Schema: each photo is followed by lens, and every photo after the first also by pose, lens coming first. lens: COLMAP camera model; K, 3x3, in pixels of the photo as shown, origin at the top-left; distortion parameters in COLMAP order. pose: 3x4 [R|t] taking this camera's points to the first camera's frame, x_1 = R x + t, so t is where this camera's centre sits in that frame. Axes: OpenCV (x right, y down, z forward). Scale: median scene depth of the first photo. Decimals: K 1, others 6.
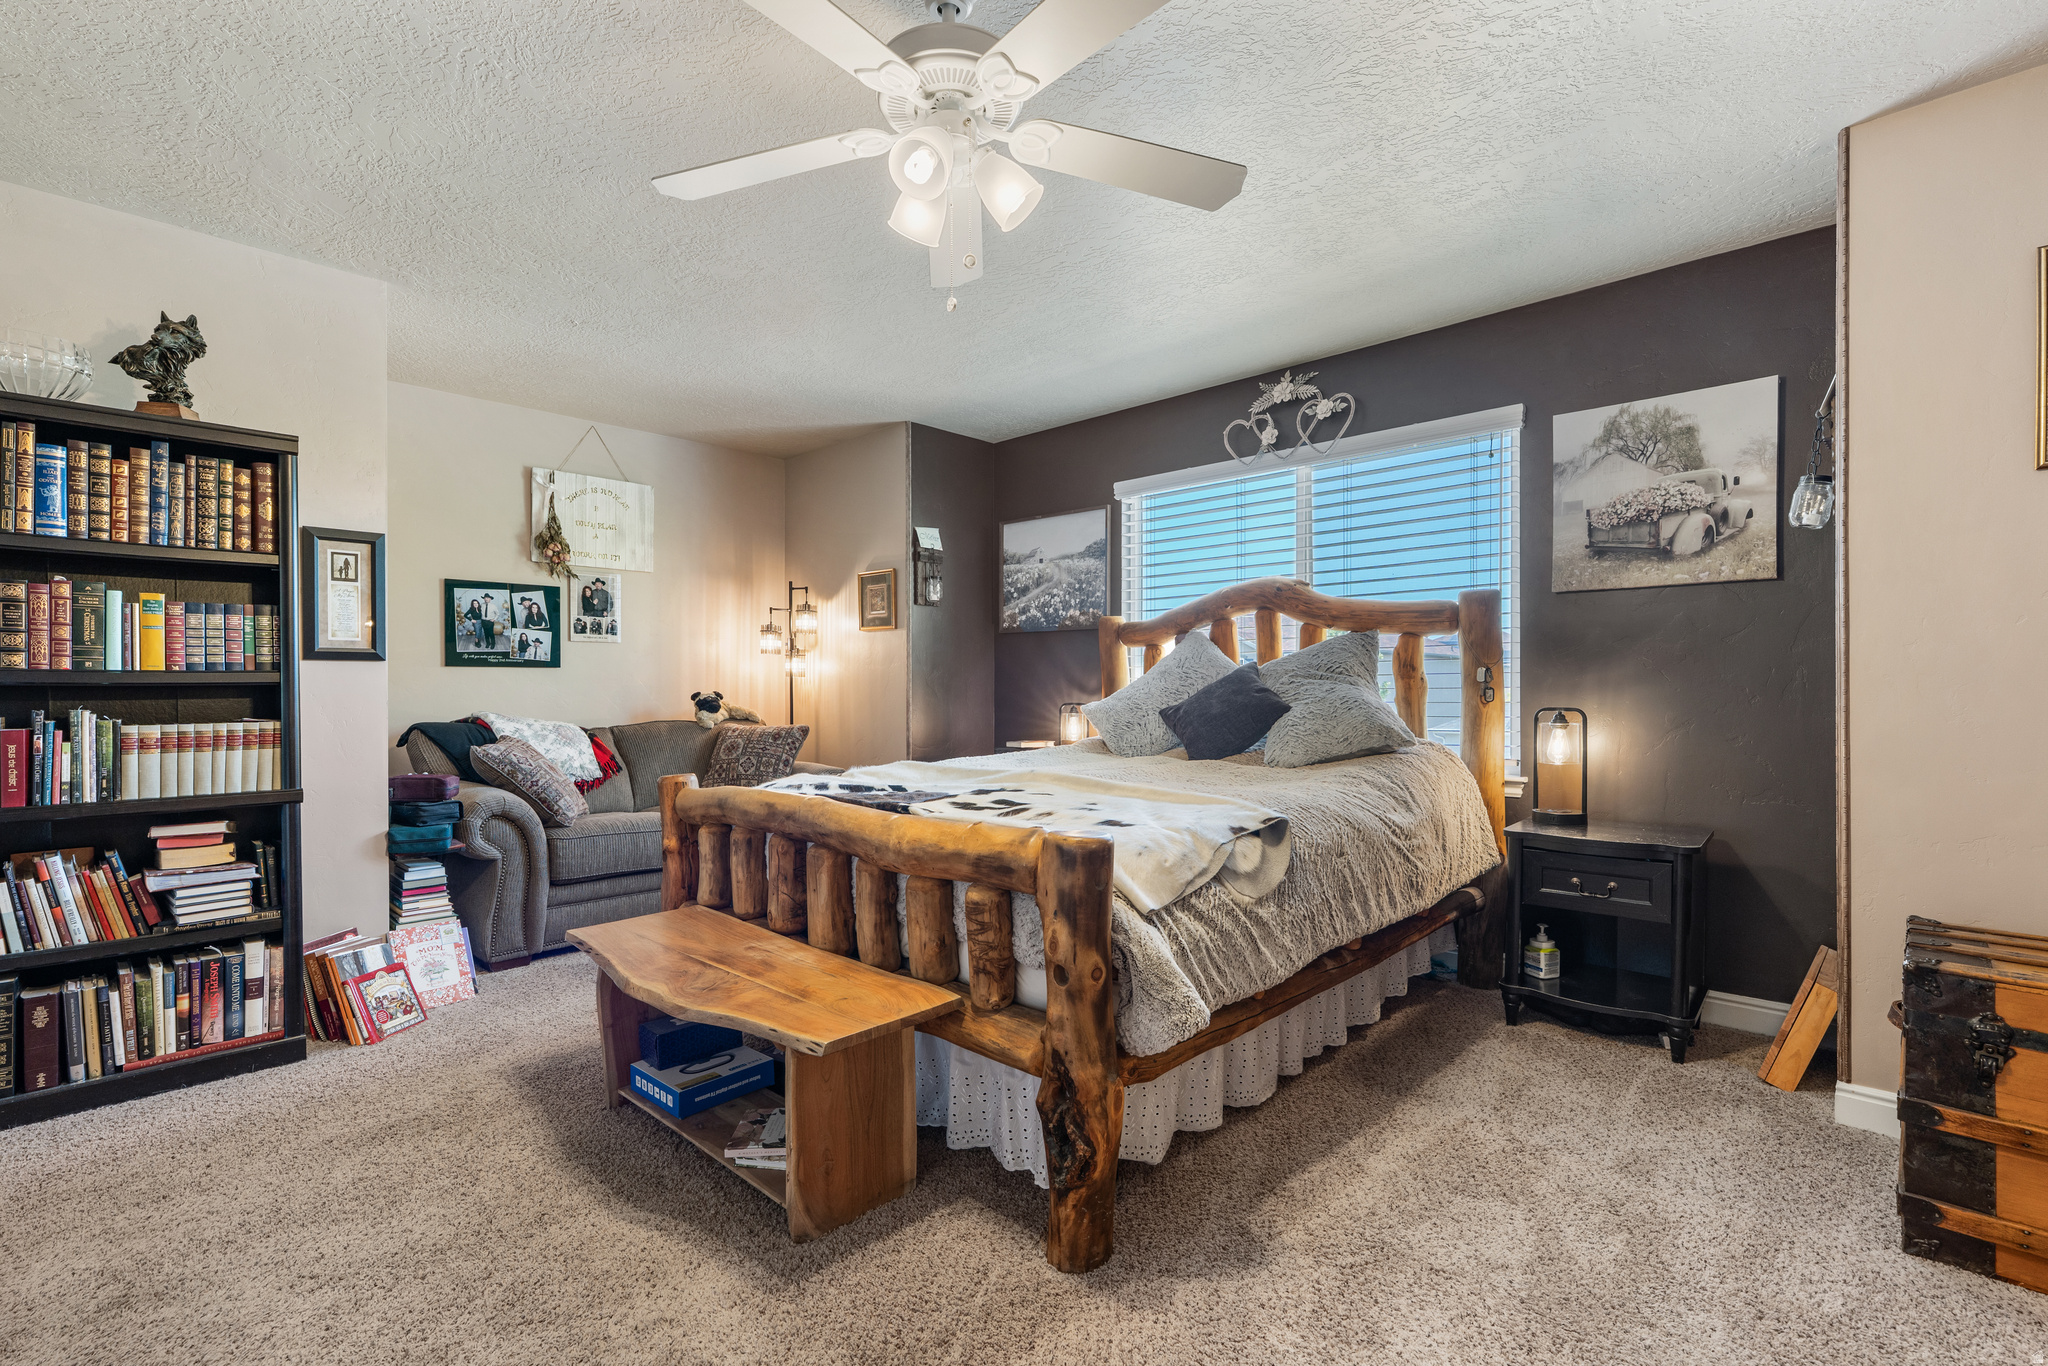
lens RADIAL K [[928.8, 0, 1017.1], [0, 928.8, 690.8], [0, 0, 1]] dist [-0.004346, 0.001329]
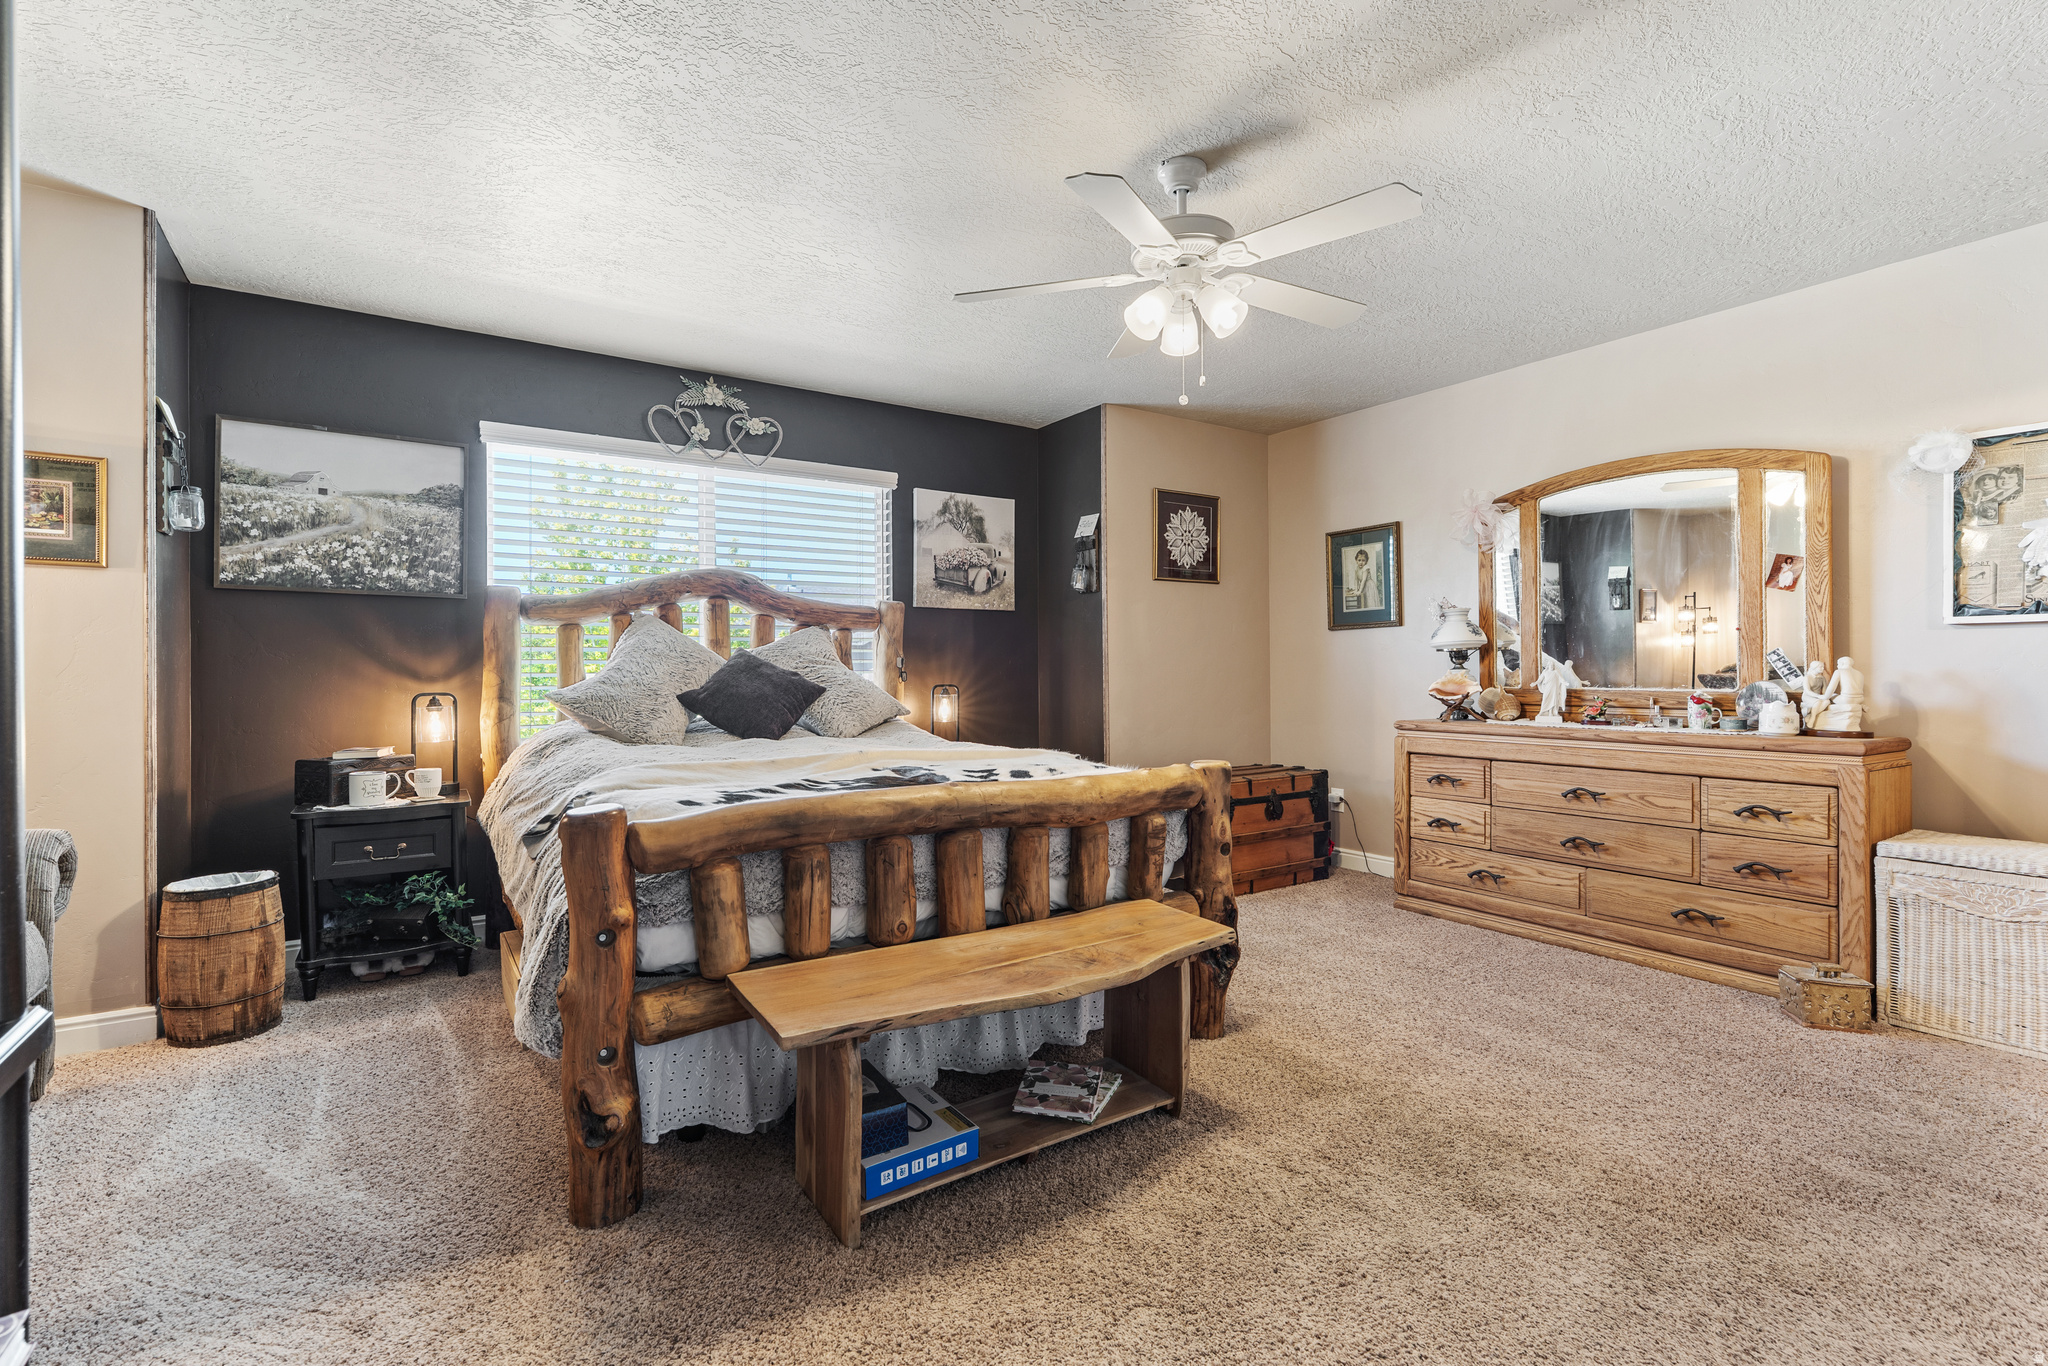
lens RADIAL K [[928.8, 0, 1014.3], [0, 928.8, 671.7], [0, 0, 1]] dist [-0.004346, 0.001329]
pose [[0.214973, -0.000164, 0.976620, -0.832085], [0.006488, 0.999978, -0.001260, -0.000239], [-0.976598, 0.006607, 0.214969, 0.527096]]
